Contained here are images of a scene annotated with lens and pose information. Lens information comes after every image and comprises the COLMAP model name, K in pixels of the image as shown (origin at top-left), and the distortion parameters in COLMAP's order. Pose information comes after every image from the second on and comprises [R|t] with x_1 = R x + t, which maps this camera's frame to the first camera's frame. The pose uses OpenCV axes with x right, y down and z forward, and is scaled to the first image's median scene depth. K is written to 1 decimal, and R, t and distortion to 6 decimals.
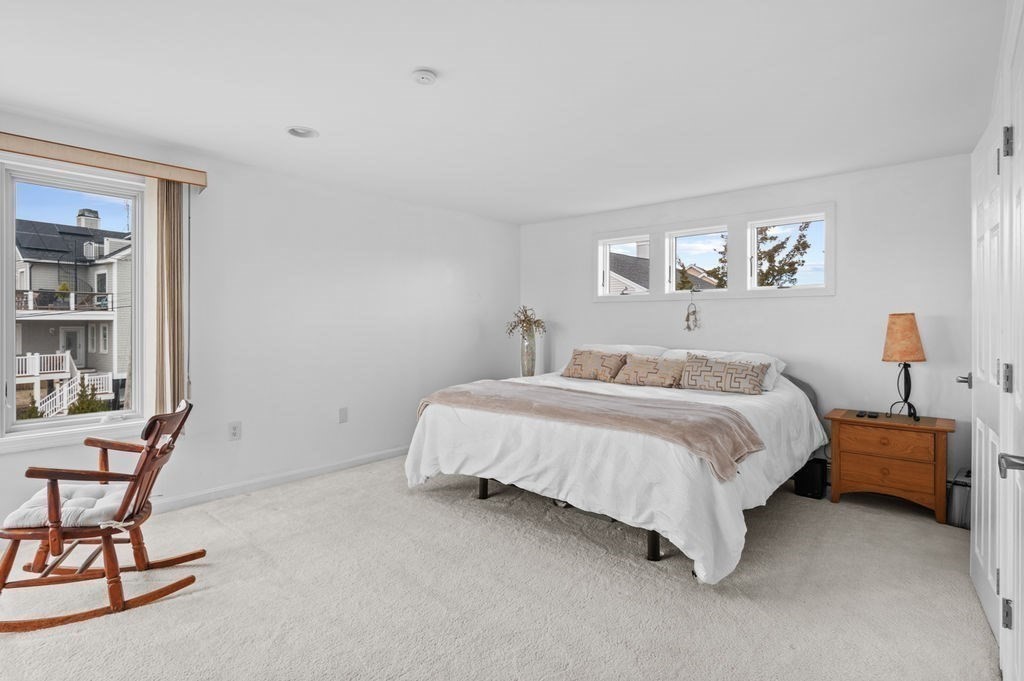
lens RADIAL K [[513.6, 0, 511.2], [0, 513.6, 329.5], [0, 0, 1]] dist [0.000909, 0.000121]
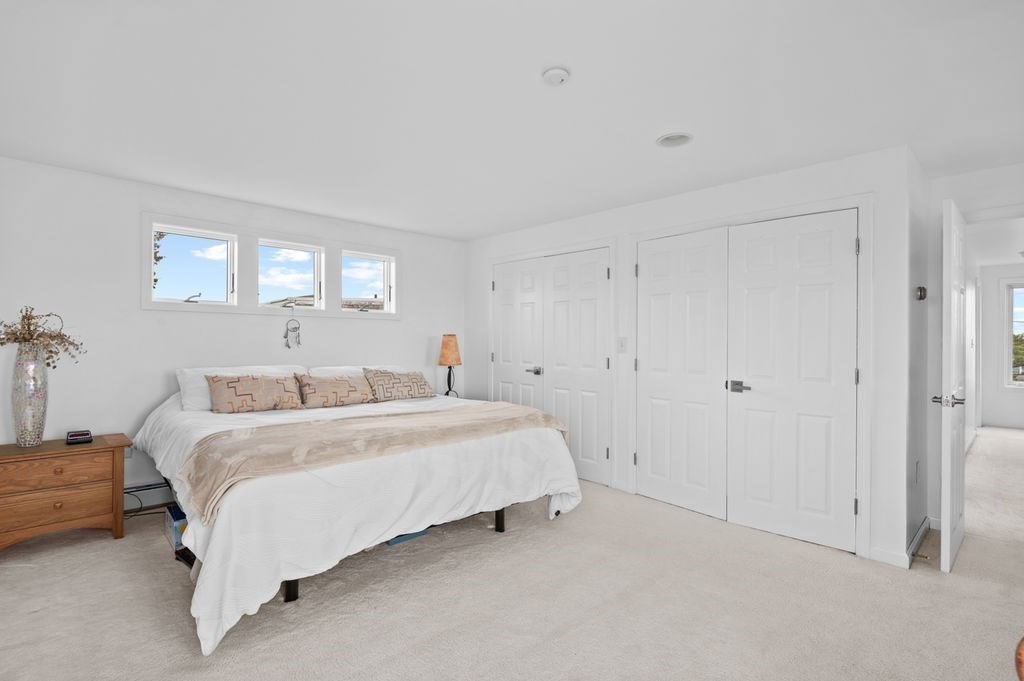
lens RADIAL K [[491.1, 0, 512.7], [0, 491.1, 344.6], [0, 0, 1]] dist [-0.000110, 0.000008]
pose [[0.066197, -0.008099, 0.997774, -0.682211], [0.004638, 0.999959, 0.007809, -0.011171], [-0.997796, 0.004111, 0.066232, 0.667591]]
